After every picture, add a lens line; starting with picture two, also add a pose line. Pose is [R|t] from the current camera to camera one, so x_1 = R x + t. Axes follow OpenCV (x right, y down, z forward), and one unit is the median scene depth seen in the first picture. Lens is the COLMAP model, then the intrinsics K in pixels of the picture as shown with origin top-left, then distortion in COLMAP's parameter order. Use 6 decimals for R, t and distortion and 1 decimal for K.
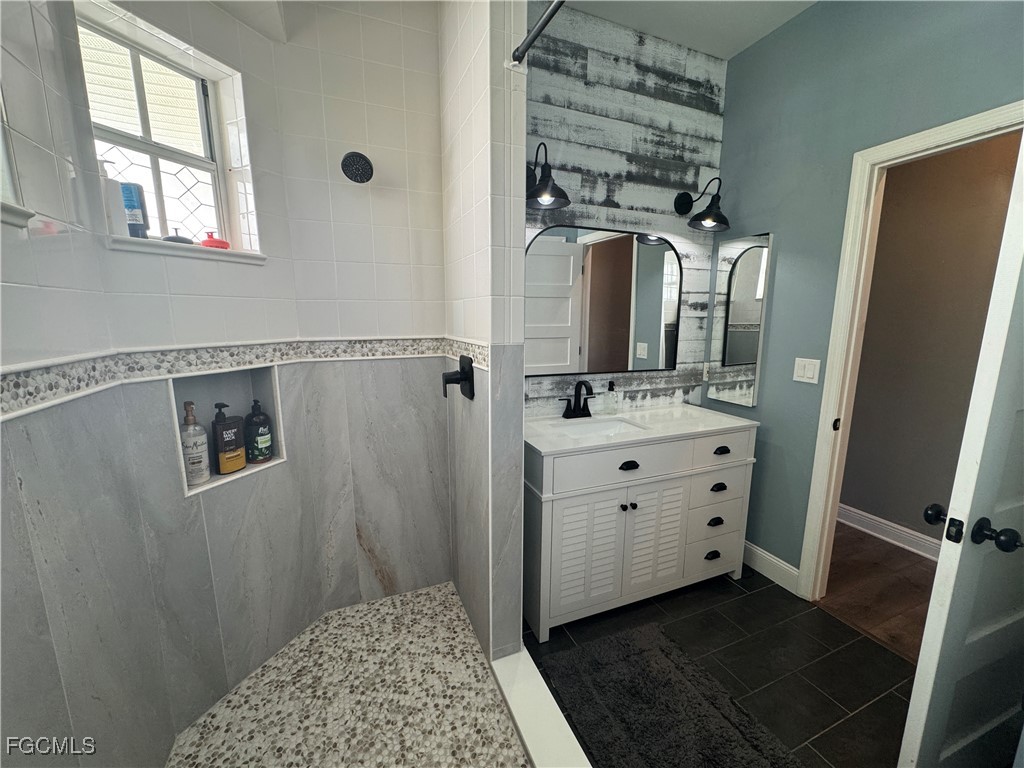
lens RADIAL K [[408.1, 0, 509.9], [0, 408.1, 383.7], [0, 0, 1]] dist [-0.002650, -0.000546]
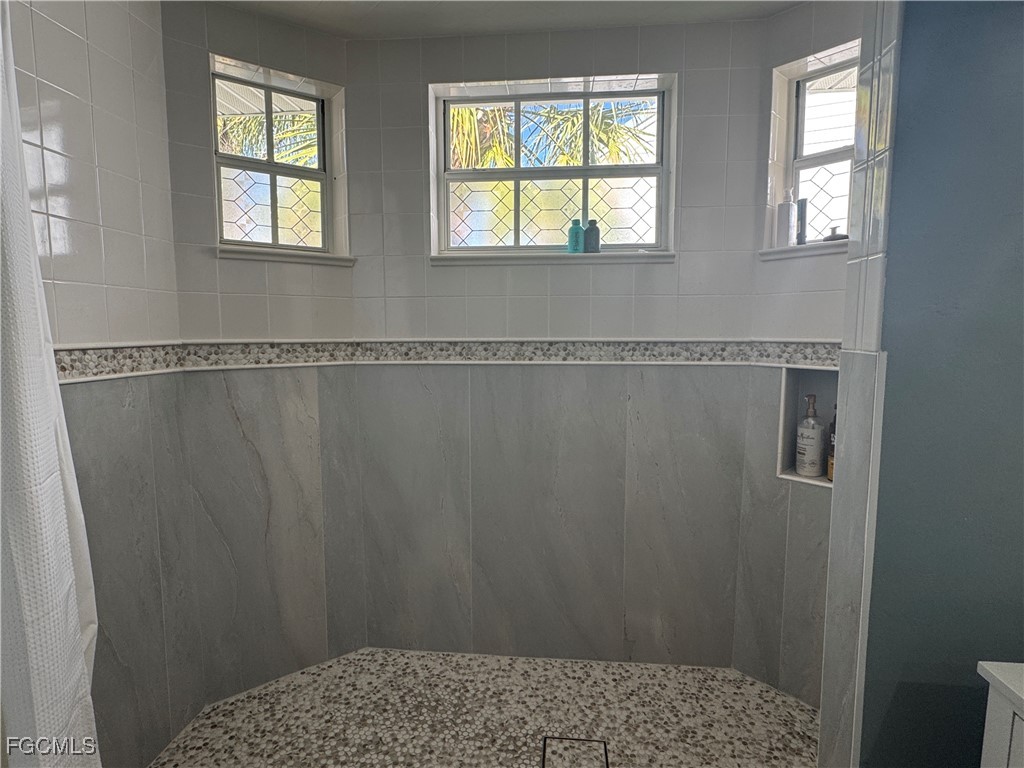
lens RADIAL K [[571.3, 0, 512.3], [0, 571.3, 387.1], [0, 0, 1]] dist [0.003276, 0.001051]
pose [[-0.461475, 0.092237, -0.882346, 0.561851], [-0.147295, 0.972810, 0.178730, -0.081501], [0.874840, 0.212445, -0.435341, 0.646539]]
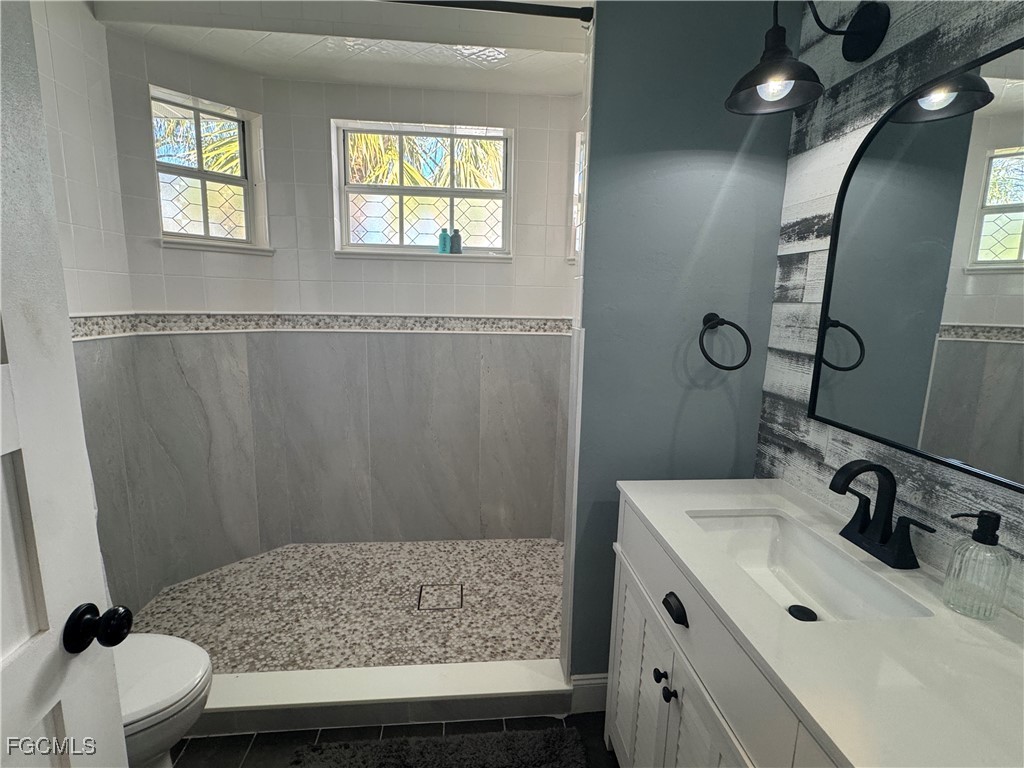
lens RADIAL K [[499.7, 0, 513.6], [0, 499.7, 385.4], [0, 0, 1]] dist [-0.002969, 0.002347]
pose [[-0.285584, 0.152301, -0.946175, 0.770735], [-0.181895, 0.960731, 0.209545, -0.125461], [0.940933, 0.231948, -0.246667, 0.801441]]
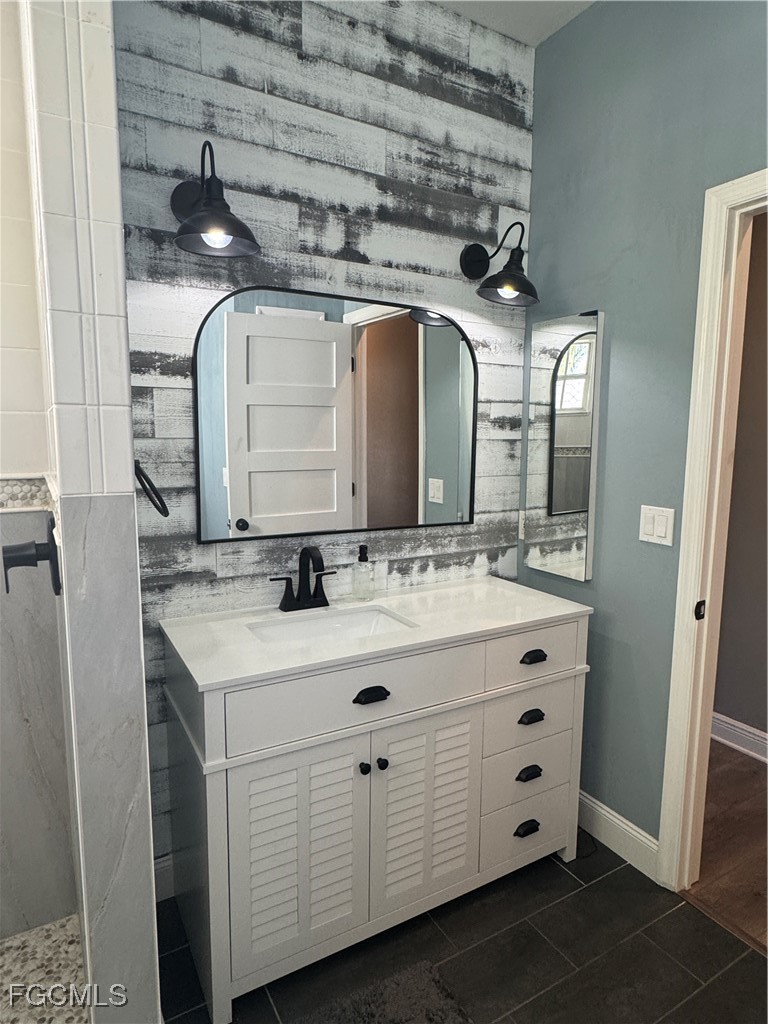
lens RADIAL K [[604.0, 0, 382.4], [0, 604.0, 510.2], [0, 0, 1]] dist [-0.004438, 0.002662]
pose [[0.990993, -0.012574, 0.133322, 0.173994], [0.017395, 0.999234, -0.035055, -0.029398], [-0.132779, 0.037059, 0.990453, 0.118413]]
